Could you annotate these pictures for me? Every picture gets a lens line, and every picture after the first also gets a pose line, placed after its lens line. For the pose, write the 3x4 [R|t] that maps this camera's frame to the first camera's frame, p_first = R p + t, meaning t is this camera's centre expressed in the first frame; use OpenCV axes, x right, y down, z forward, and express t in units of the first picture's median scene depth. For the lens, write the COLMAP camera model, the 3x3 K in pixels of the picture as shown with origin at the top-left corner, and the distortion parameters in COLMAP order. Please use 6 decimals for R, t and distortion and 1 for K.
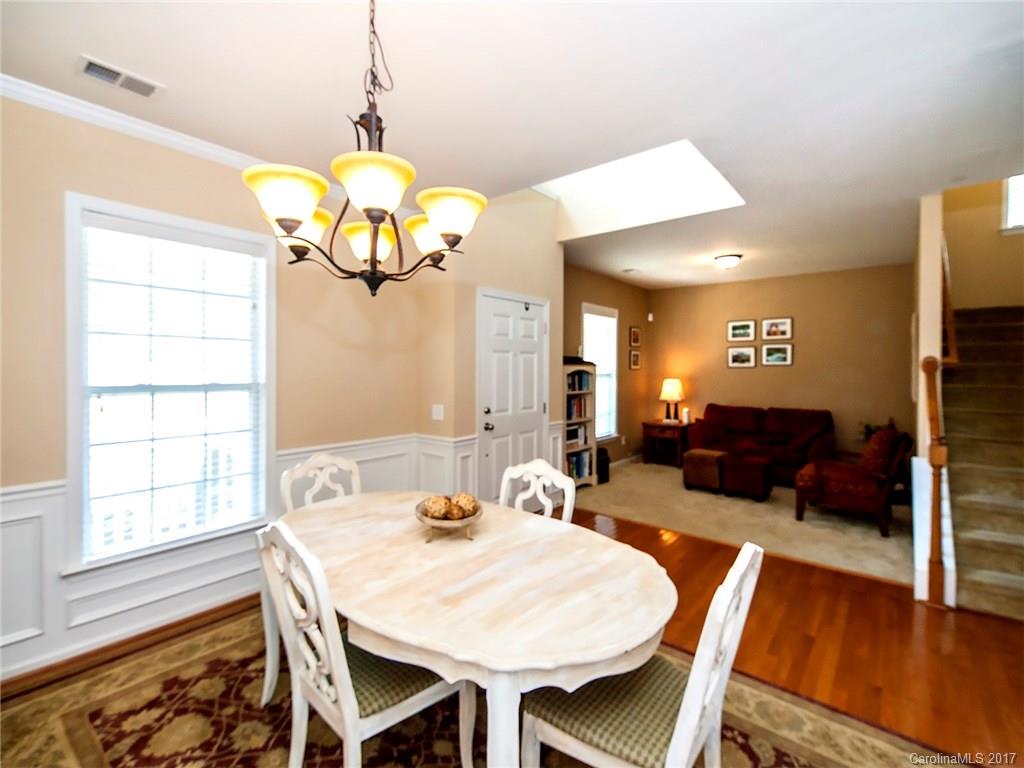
lens RADIAL K [[476.8, 0, 514.3], [0, 476.8, 374.7], [0, 0, 1]] dist [0.060148, 0.000103]
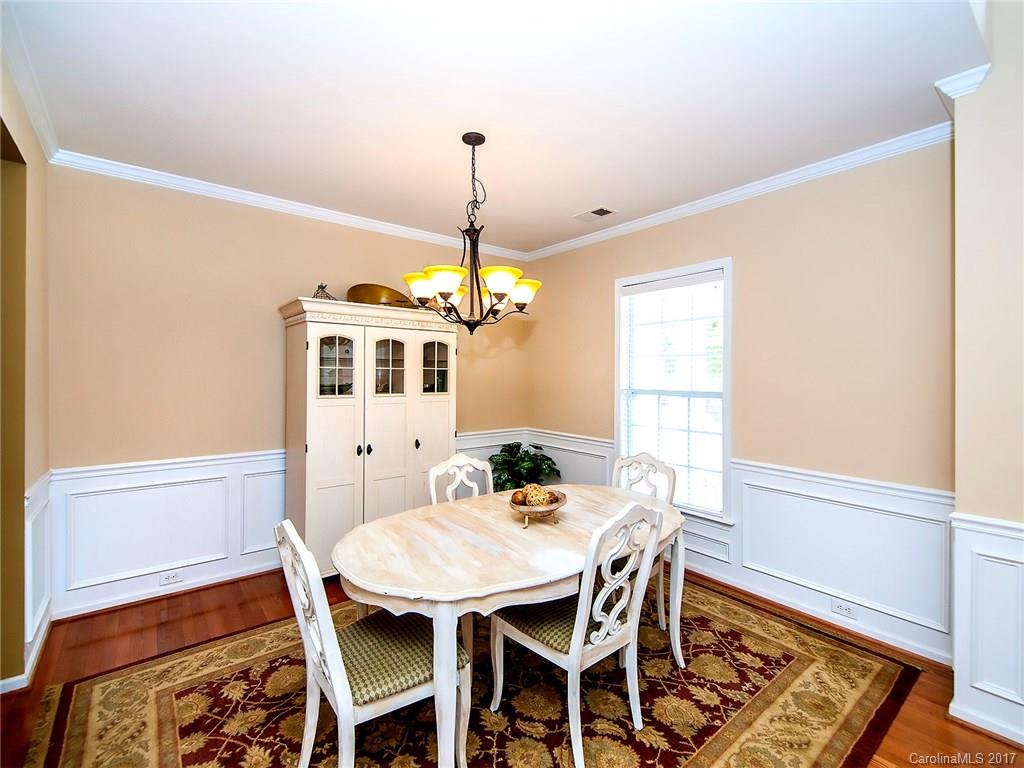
lens RADIAL K [[476.8, 0, 505.6], [0, 476.8, 379.7], [0, 0, 1]] dist [0.060148, 0.000103]
pose [[-0.247196, 0.010246, -0.968911, 0.320002], [-0.022034, 0.999626, 0.016192, -0.009570], [0.968715, 0.025352, -0.246878, 0.380740]]
